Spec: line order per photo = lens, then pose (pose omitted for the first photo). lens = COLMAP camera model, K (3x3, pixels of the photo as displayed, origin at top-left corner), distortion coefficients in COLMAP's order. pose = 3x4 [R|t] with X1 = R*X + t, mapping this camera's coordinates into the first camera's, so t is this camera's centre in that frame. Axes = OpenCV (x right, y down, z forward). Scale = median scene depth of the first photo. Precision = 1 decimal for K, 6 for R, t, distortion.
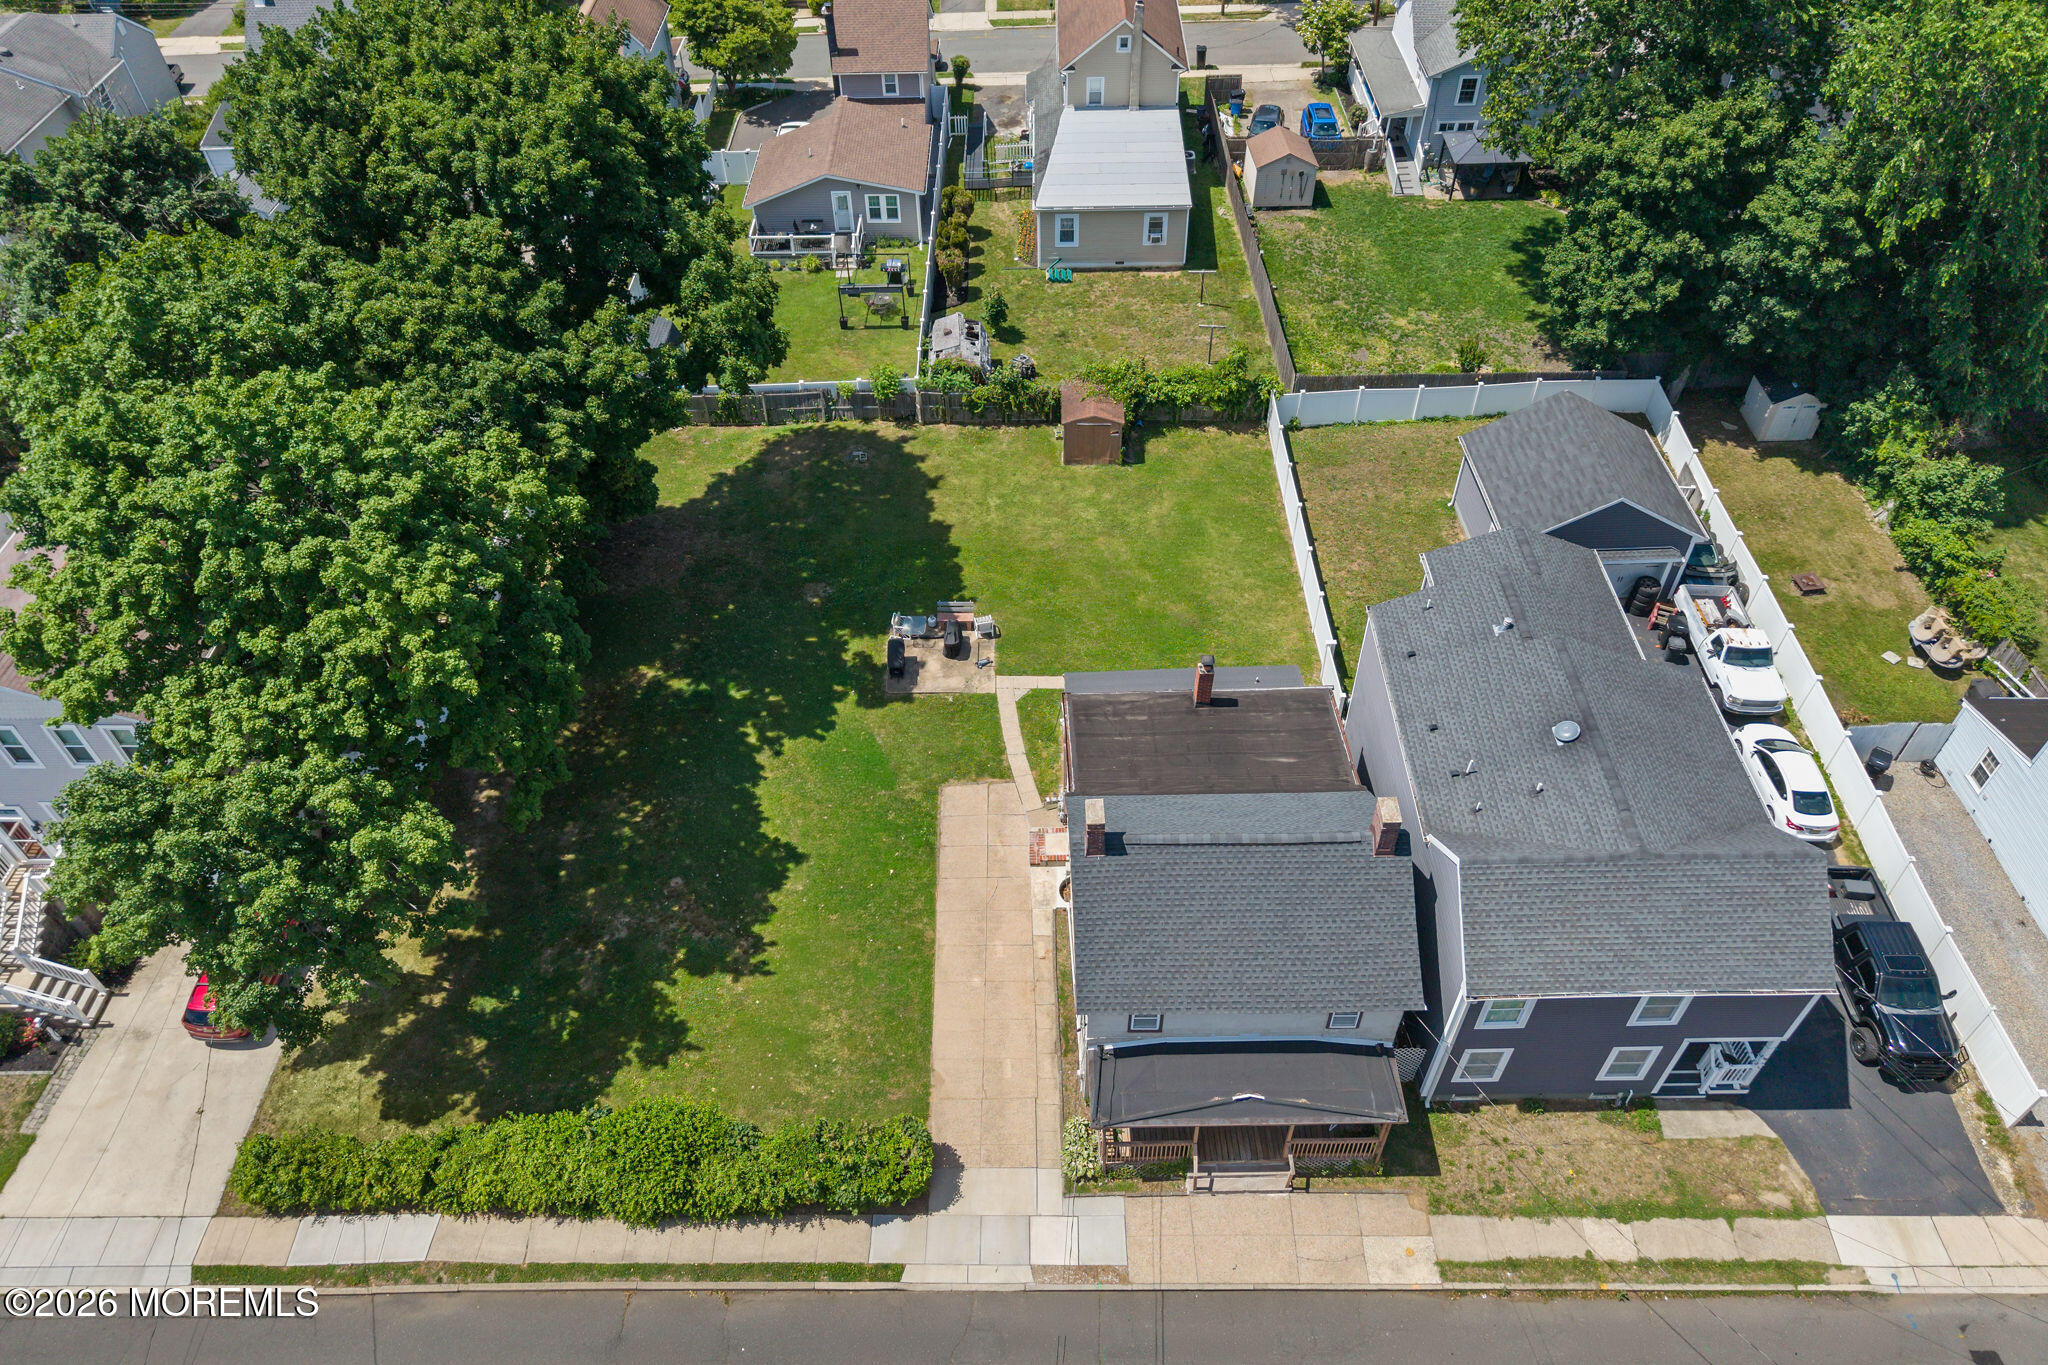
lens RADIAL K [[1400.8, 0, 1024.0], [0, 1400.8, 682.5], [0, 0, 1]] dist [0.042154, -0.052880]
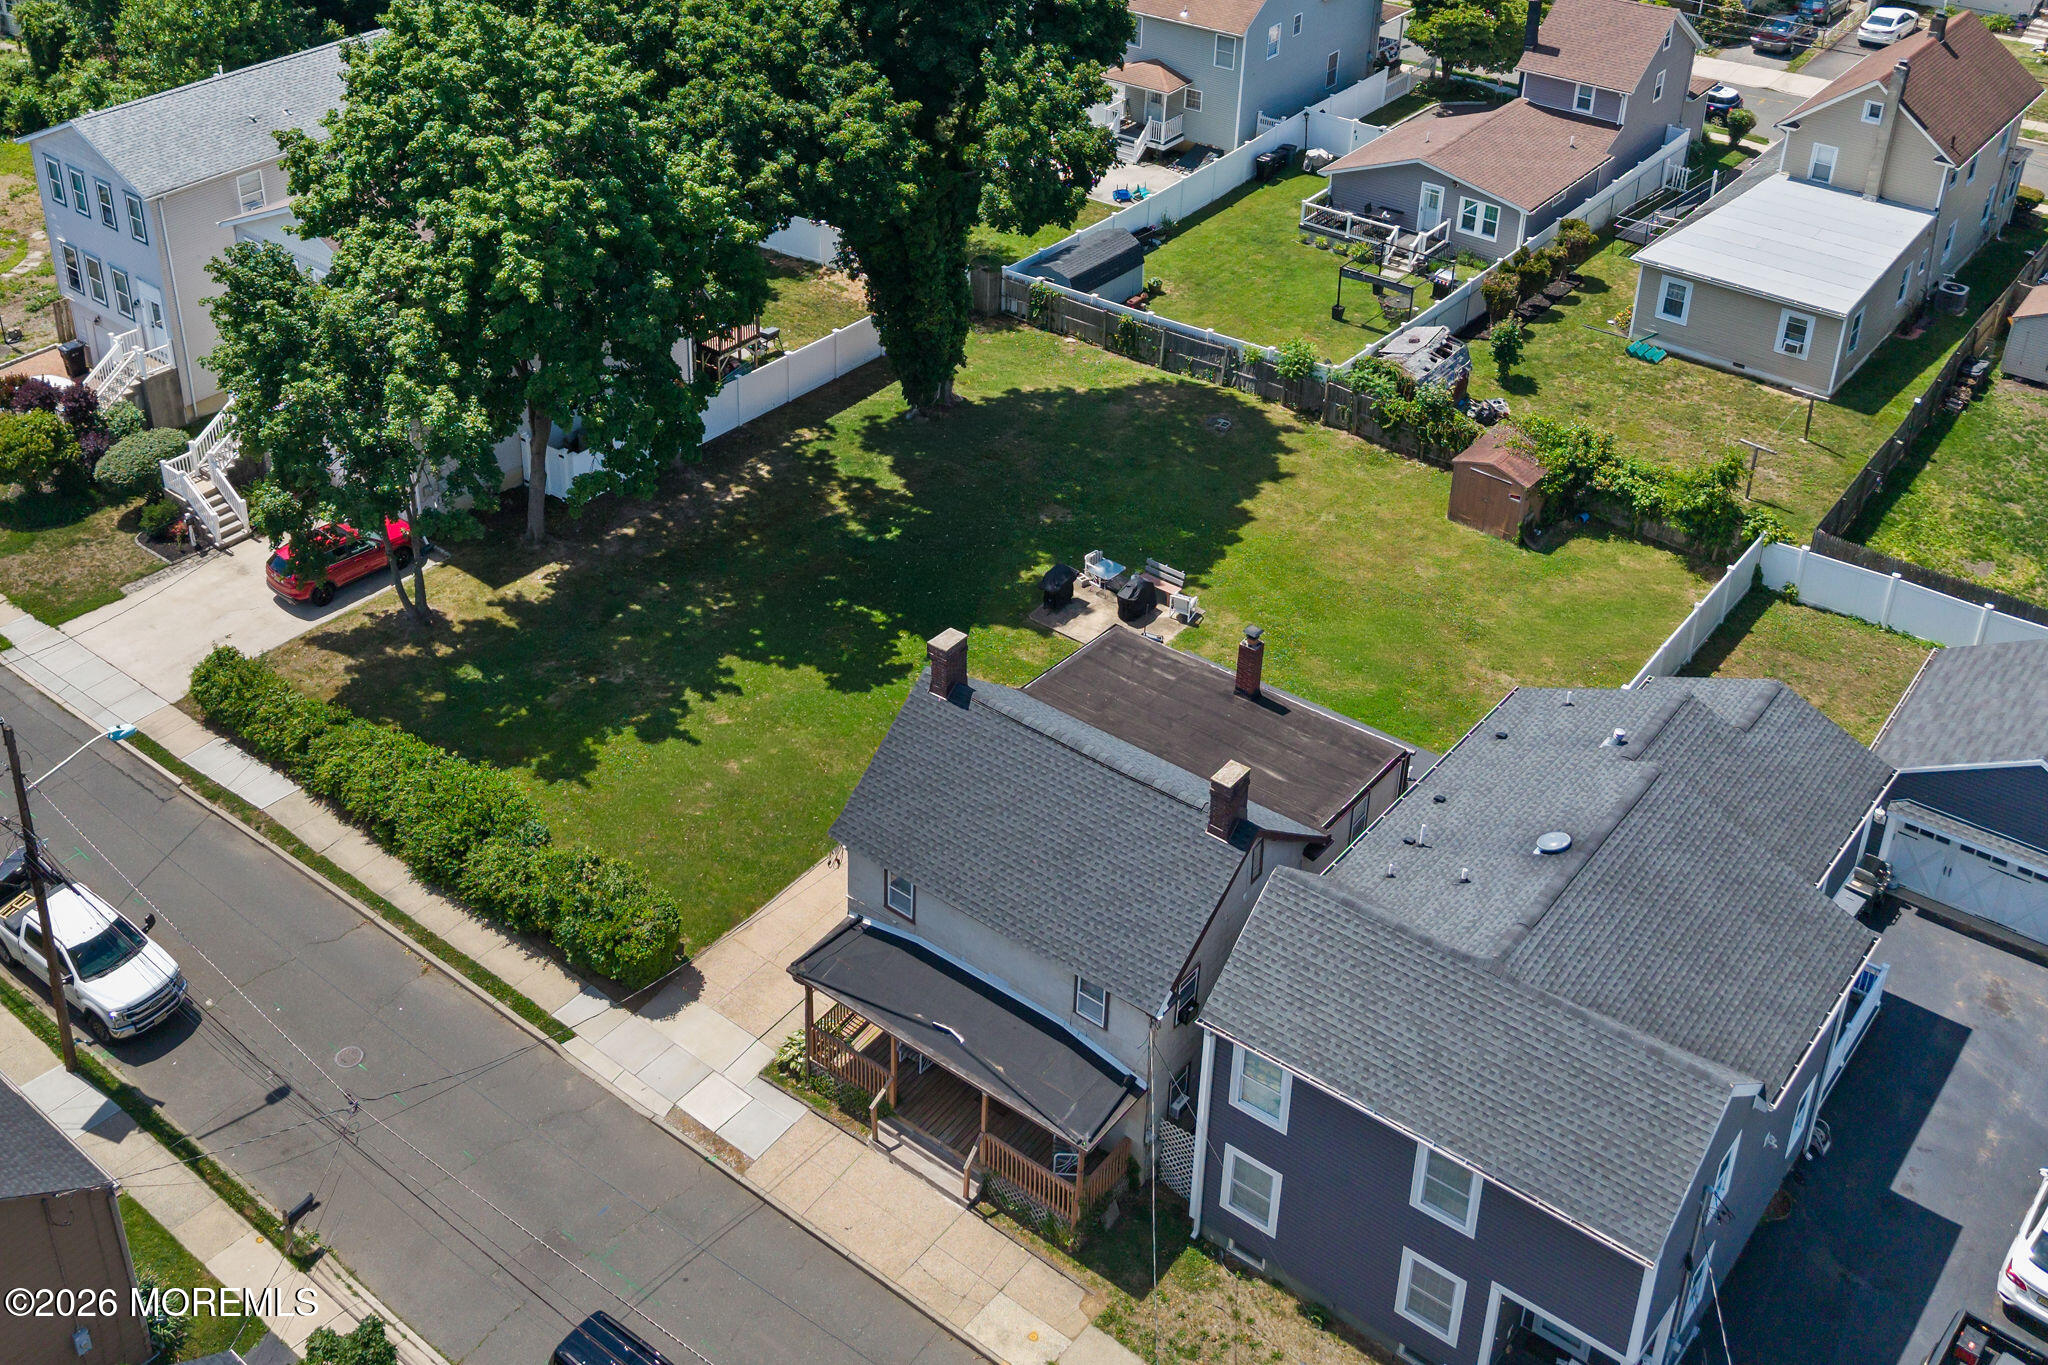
lens RADIAL K [[2152.6, 0, 859.1], [0, 2152.6, 414.2], [0, 0, 1]] dist [0.143710, -0.329787]
pose [[0.756745, 0.321402, -0.569244, 0.519472], [-0.475035, 0.868582, -0.141093, 0.132099], [0.449088, 0.377182, 0.809972, -0.136344]]
